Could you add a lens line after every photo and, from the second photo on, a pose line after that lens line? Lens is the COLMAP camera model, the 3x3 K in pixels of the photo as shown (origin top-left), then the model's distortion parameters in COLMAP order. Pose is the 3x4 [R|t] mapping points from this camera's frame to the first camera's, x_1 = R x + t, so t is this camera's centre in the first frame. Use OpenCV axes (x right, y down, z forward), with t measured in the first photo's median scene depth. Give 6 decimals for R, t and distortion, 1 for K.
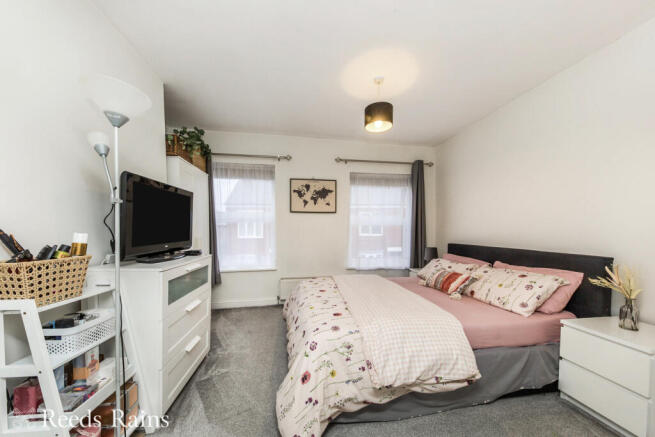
lens RADIAL K [[232.8, 0, 324.5], [0, 232.8, 233.4], [0, 0, 1]] dist [0.011289, -0.003495]
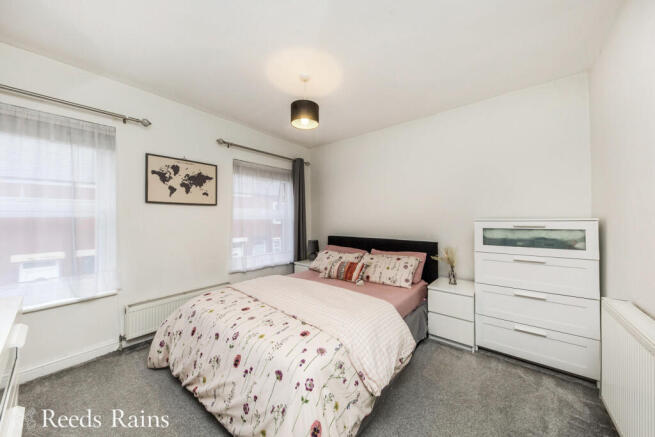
lens RADIAL K [[232.8, 0, 334.6], [0, 232.8, 211.0], [0, 0, 1]] dist [0.011289, -0.003495]
pose [[0.728066, 0.014587, 0.685352, -0.284204], [0.015779, 0.999152, -0.038028, -0.042389], [-0.685325, 0.038501, 0.727219, 0.174534]]
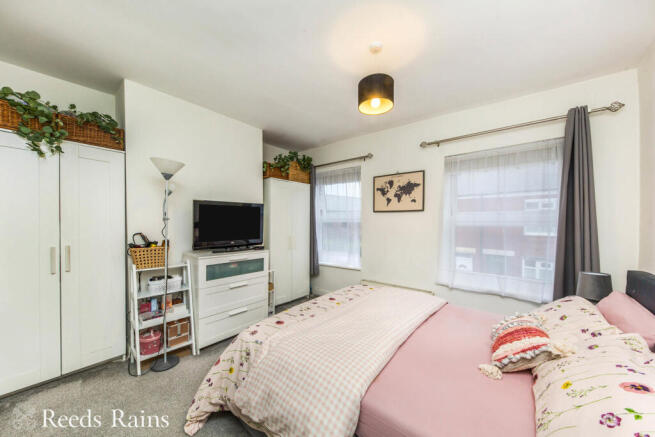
lens RADIAL K [[232.8, 0, 326.8], [0, 232.8, 222.1], [0, 0, 1]] dist [0.011289, -0.003495]
pose [[0.672223, 0.002544, -0.740344, 0.576853], [-0.016418, 0.999799, -0.011472, -0.047096], [0.740167, 0.019866, 0.672130, 0.288052]]
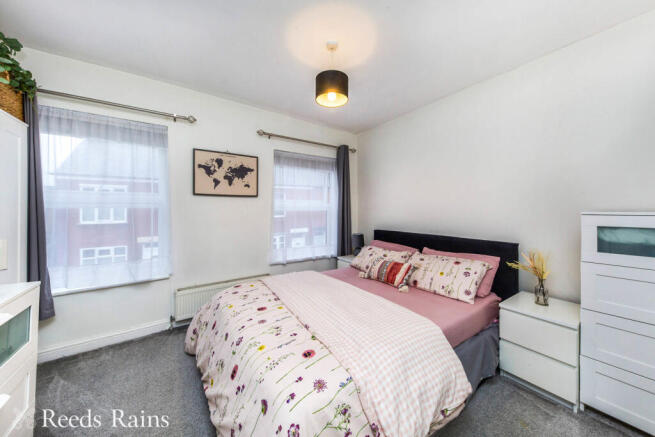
lens RADIAL K [[232.8, 0, 331.1], [0, 232.8, 206.2], [0, 0, 1]] dist [0.011289, -0.003495]
pose [[0.892258, 0.004430, 0.451504, -0.122771], [0.008744, 0.999595, -0.027088, -0.041757], [-0.451441, 0.028118, 0.891858, 0.212188]]
